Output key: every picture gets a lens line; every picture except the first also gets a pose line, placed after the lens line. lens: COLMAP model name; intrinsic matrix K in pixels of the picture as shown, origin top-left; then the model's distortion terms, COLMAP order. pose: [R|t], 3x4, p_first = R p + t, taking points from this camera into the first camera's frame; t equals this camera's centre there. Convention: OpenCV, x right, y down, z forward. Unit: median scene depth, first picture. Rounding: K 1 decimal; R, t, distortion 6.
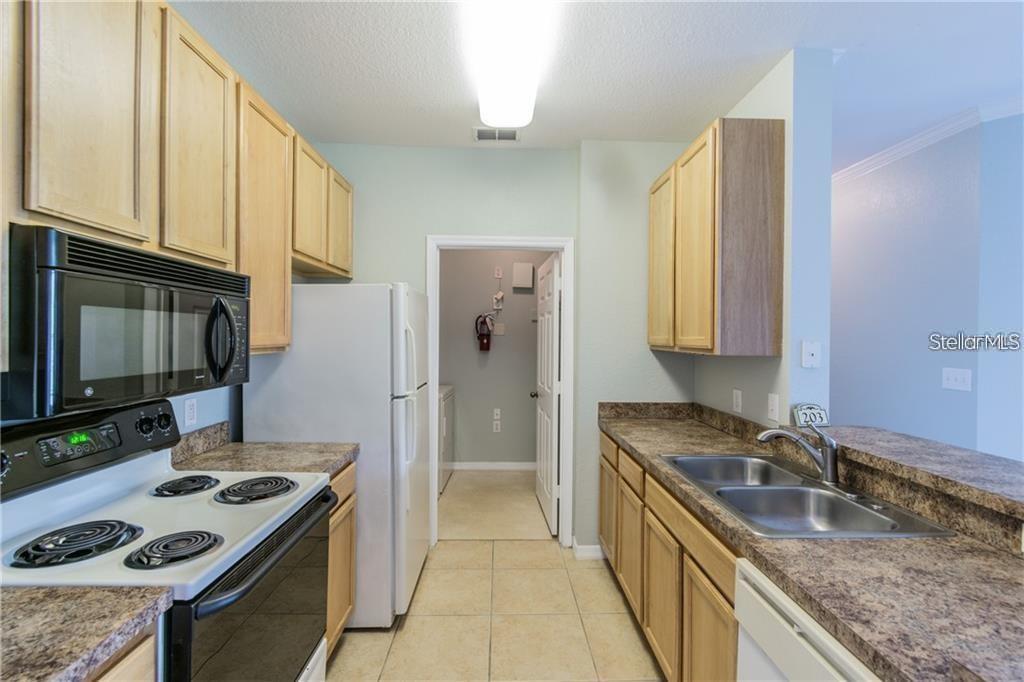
lens RADIAL K [[456.3, 0, 512.5], [0, 456.3, 336.9], [0, 0, 1]] dist [0.000771, -0.000040]
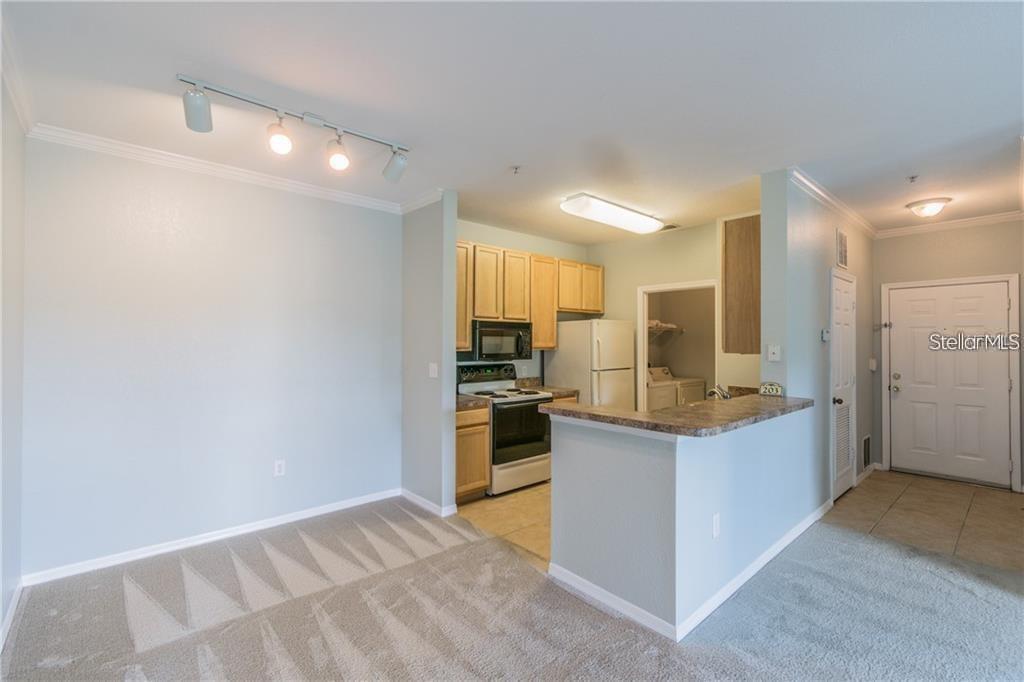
lens RADIAL K [[443.9, 0, 512.0], [0, 443.9, 341.0], [0, 0, 1]] dist [0.002409, 0.000175]
pose [[0.643198, -0.008005, -0.765658, 1.228588], [0.000571, 0.999950, -0.009975, 0.008900], [0.765700, 0.005978, 0.643170, -0.749892]]
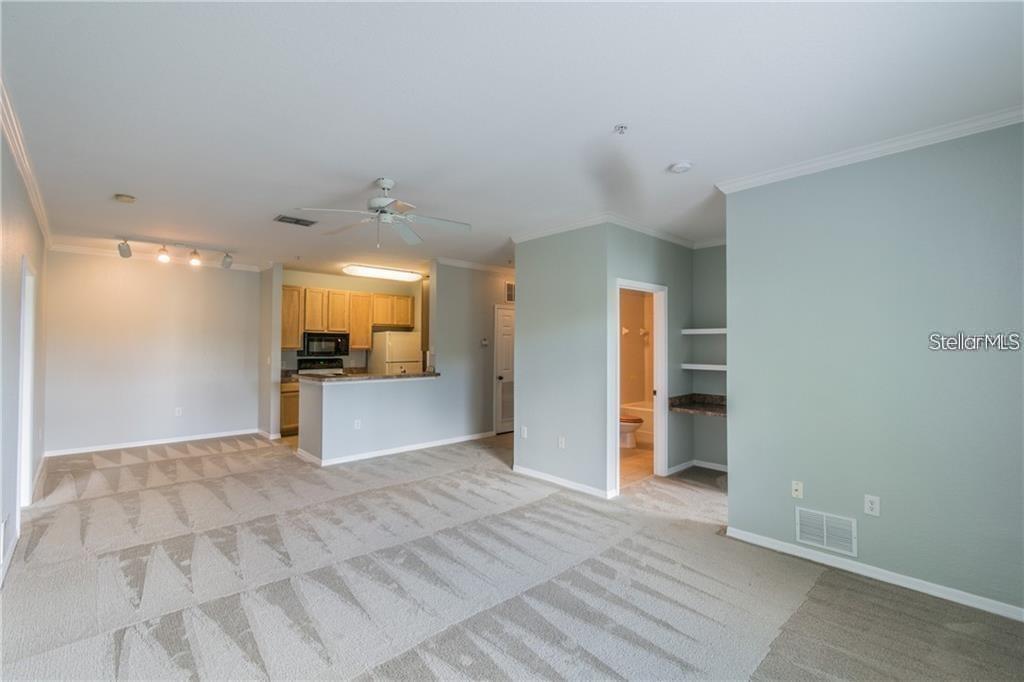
lens RADIAL K [[443.9, 0, 512.0], [0, 443.9, 341.0], [0, 0, 1]] dist [0.002409, 0.000175]
pose [[0.661779, -0.013812, -0.749572, 3.316927], [0.001307, 0.999850, -0.017270, 0.023416], [0.749698, 0.010449, 0.661697, -0.661371]]
